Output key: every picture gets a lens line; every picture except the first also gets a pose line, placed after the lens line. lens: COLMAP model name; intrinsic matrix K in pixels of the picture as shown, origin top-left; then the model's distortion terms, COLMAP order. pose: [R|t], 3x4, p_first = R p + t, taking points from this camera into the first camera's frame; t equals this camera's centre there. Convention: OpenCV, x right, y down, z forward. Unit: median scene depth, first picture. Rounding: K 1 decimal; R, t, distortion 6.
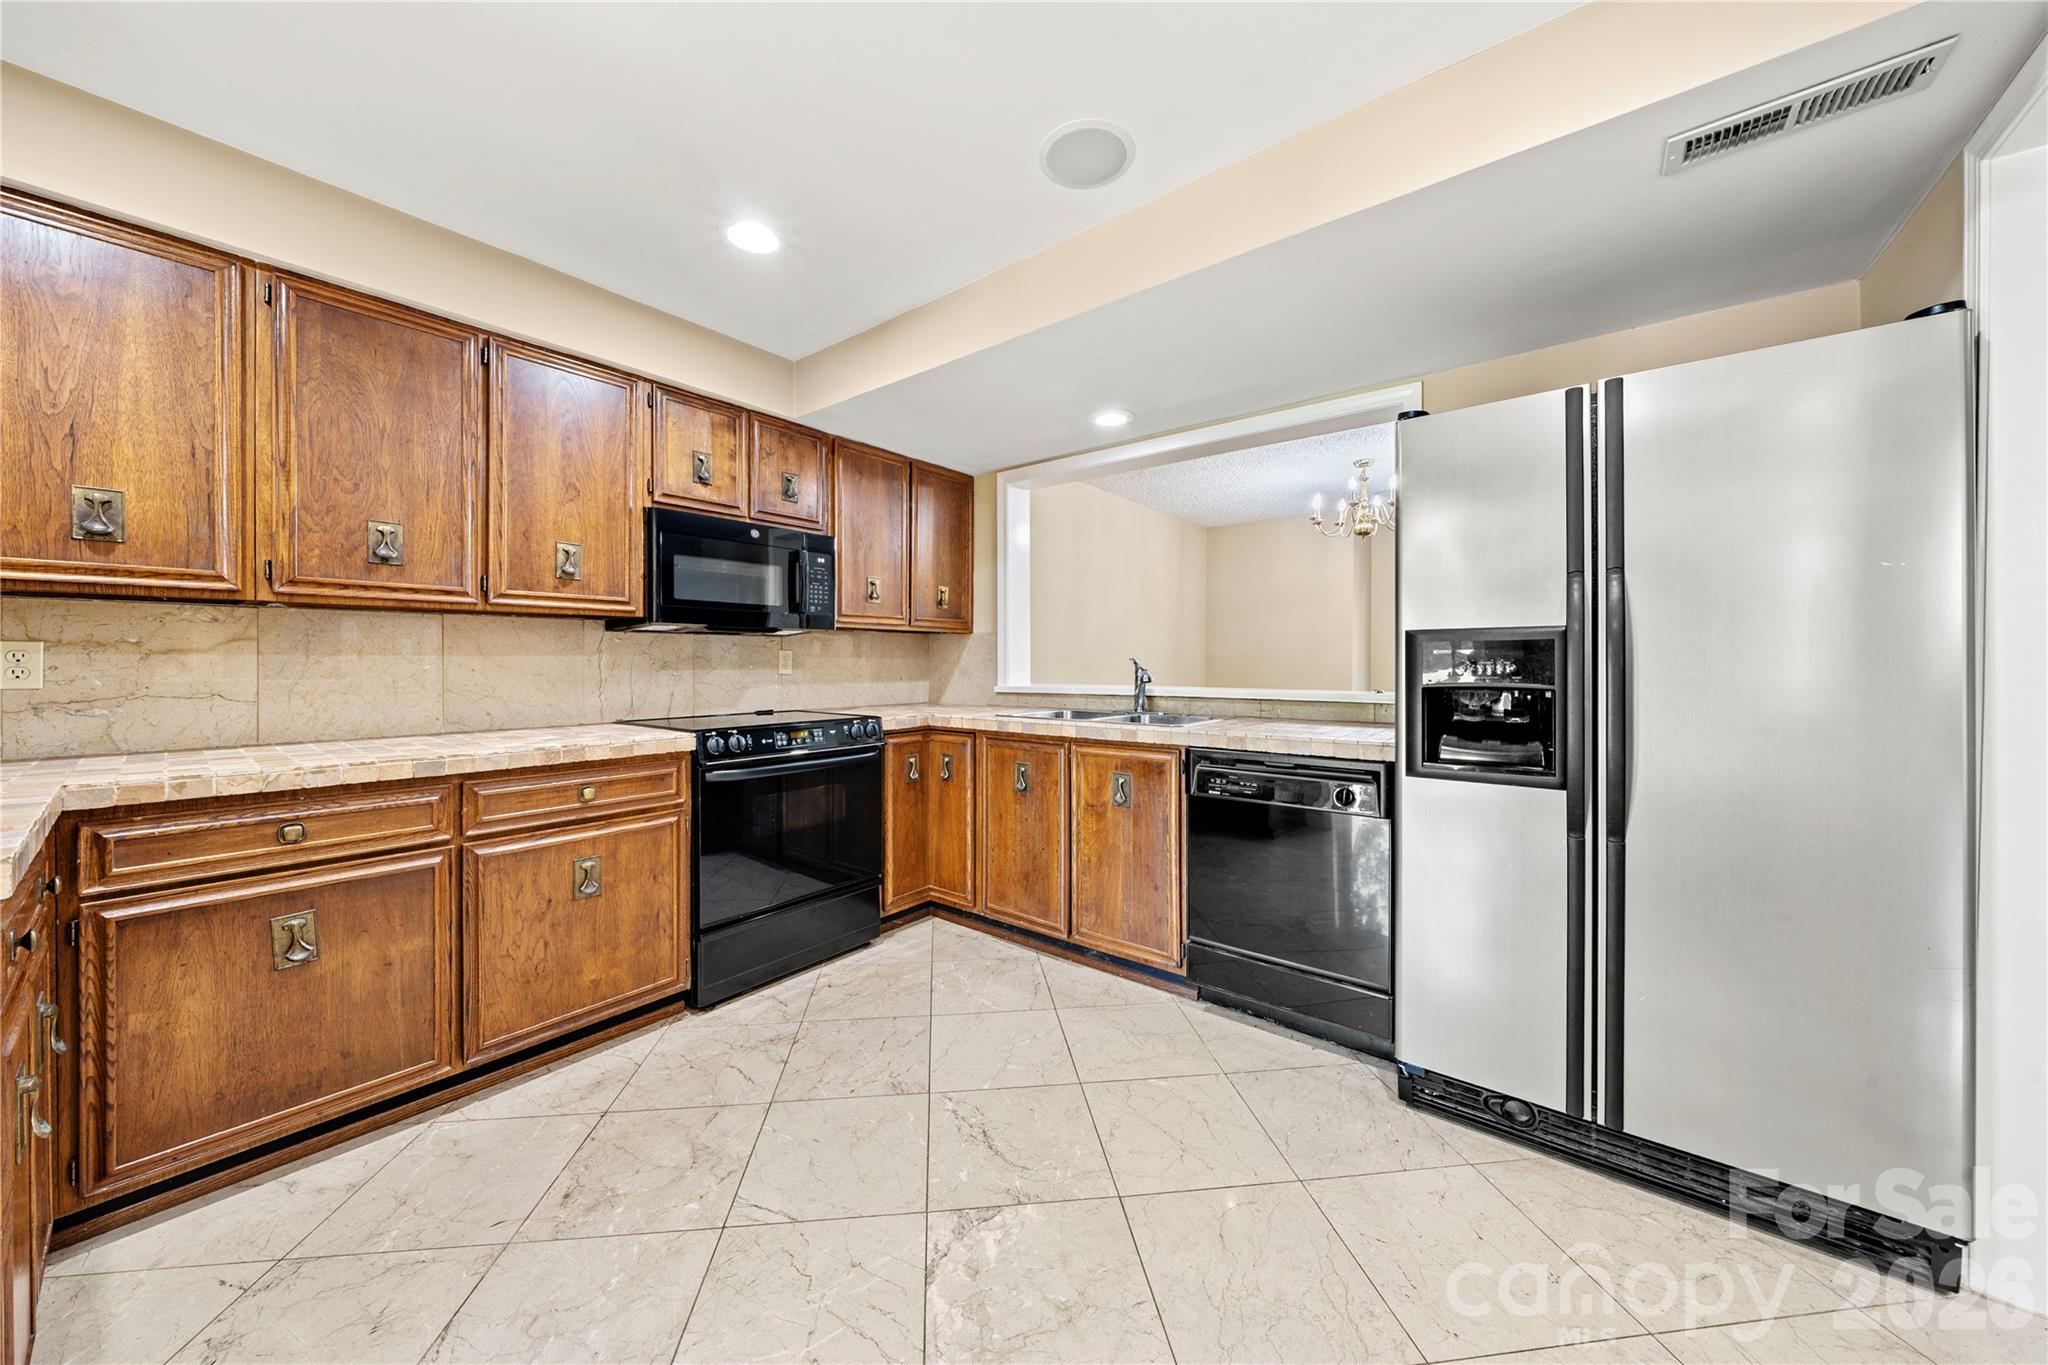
lens RADIAL K [[699.8, 0, 1025.0], [0, 699.8, 662.7], [0, 0, 1]] dist [-0.002988, -0.000281]
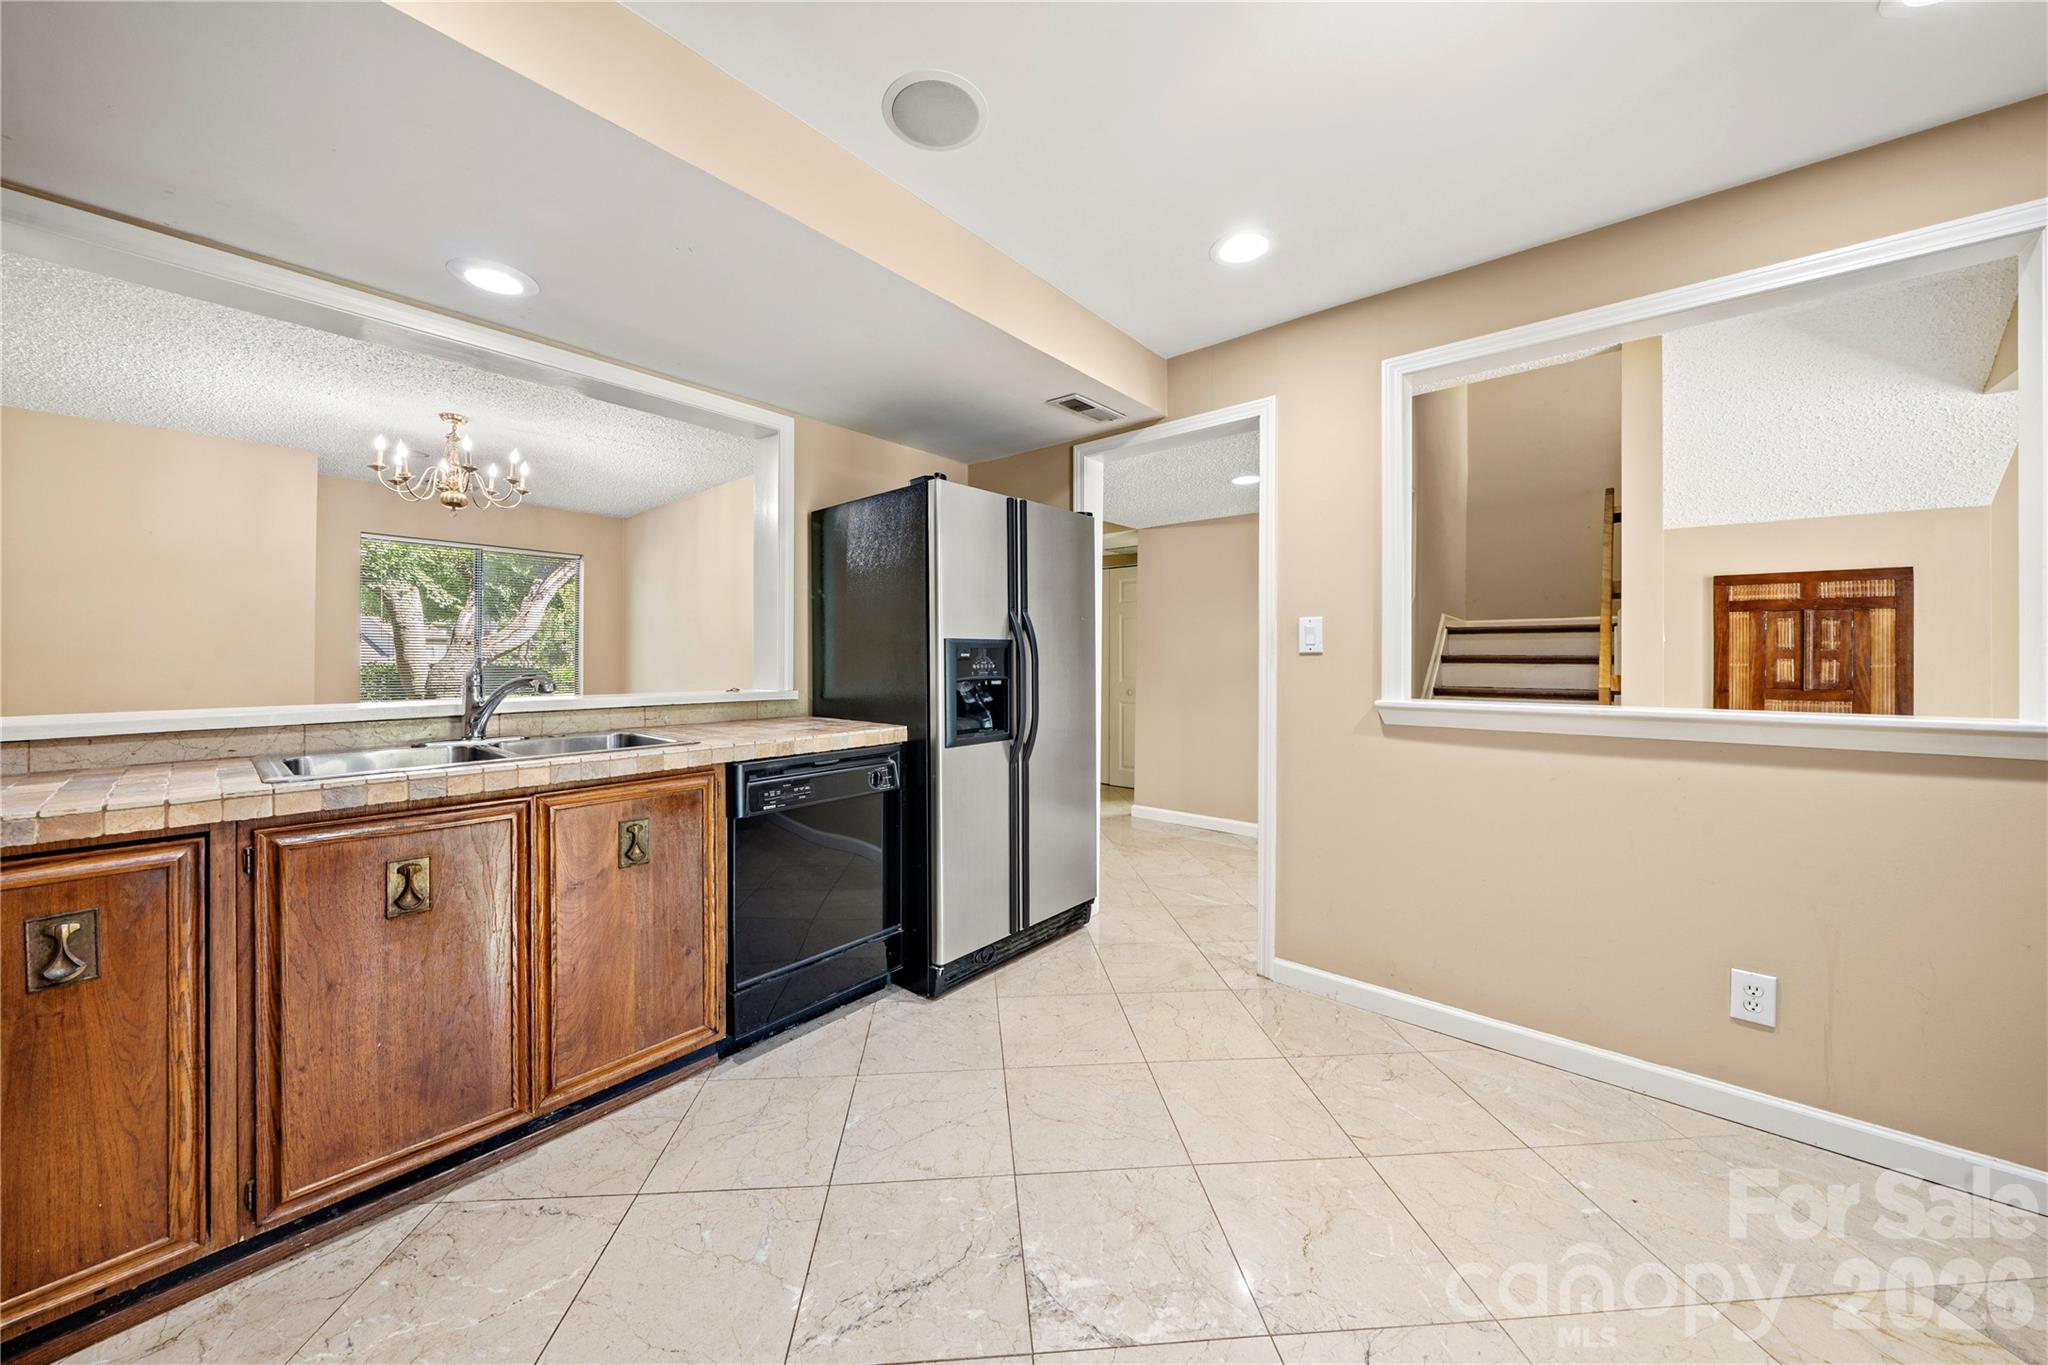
lens RADIAL K [[699.8, 0, 1004.0], [0, 699.8, 656.4], [0, 0, 1]] dist [-0.002988, -0.000281]
pose [[0.051910, 0.003681, 0.998645, -0.655599], [0.001263, 0.999992, -0.003752, -0.005903], [-0.998651, 0.001456, 0.051905, 0.689299]]
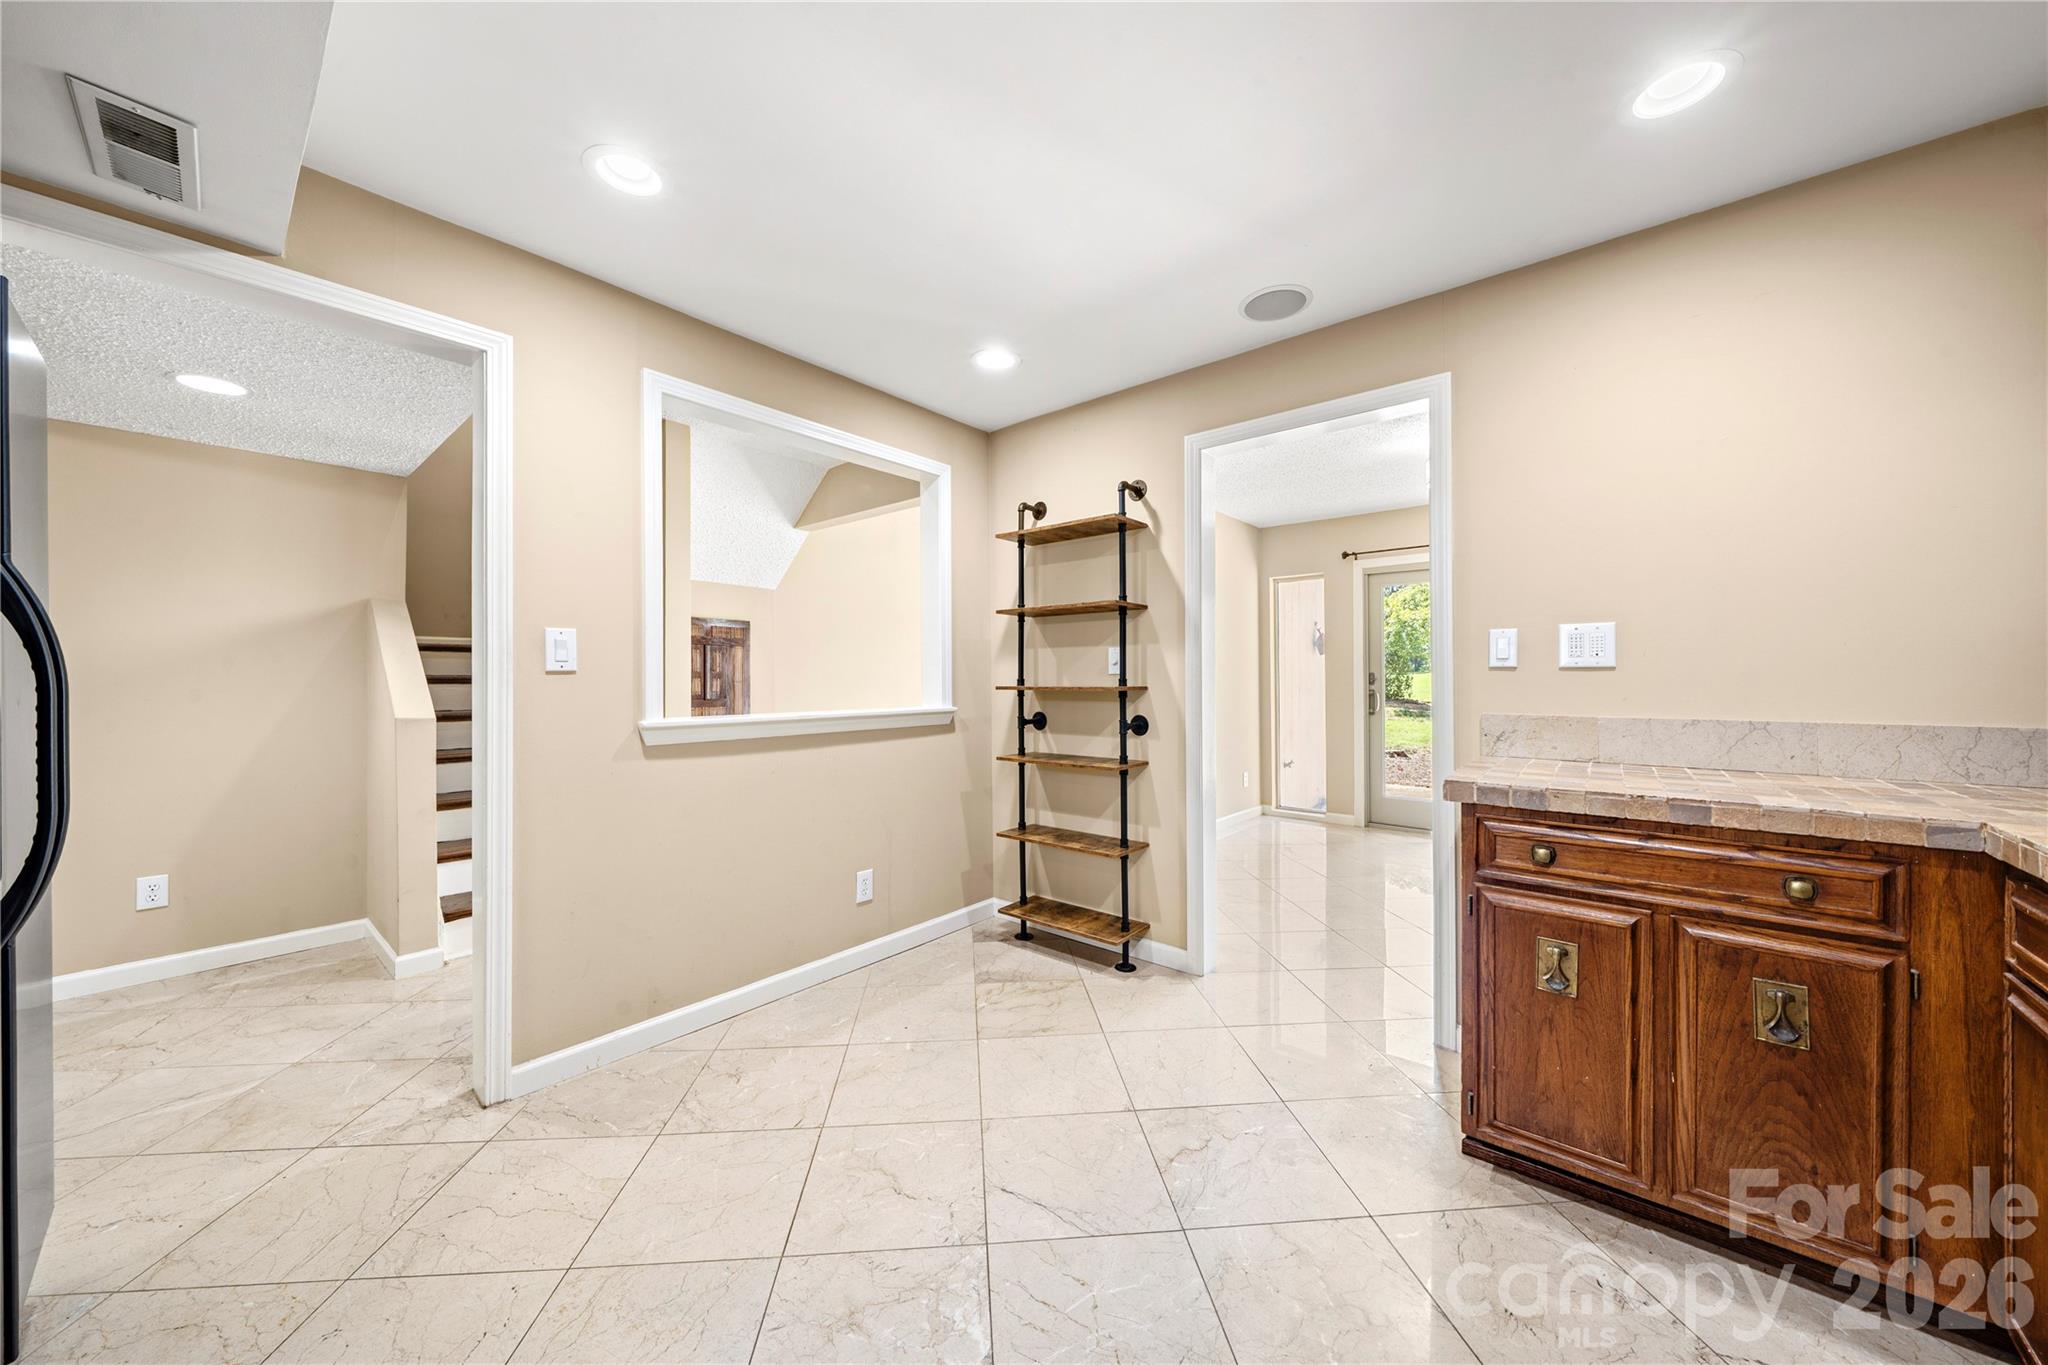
lens RADIAL K [[699.8, 0, 1016.9], [0, 699.8, 673.6], [0, 0, 1]] dist [-0.002988, -0.000281]
pose [[-0.999357, 0.001315, 0.035835, -0.128308], [0.001086, 0.999979, -0.006419, -0.004925], [-0.035842, -0.006376, -0.999337, 1.185386]]
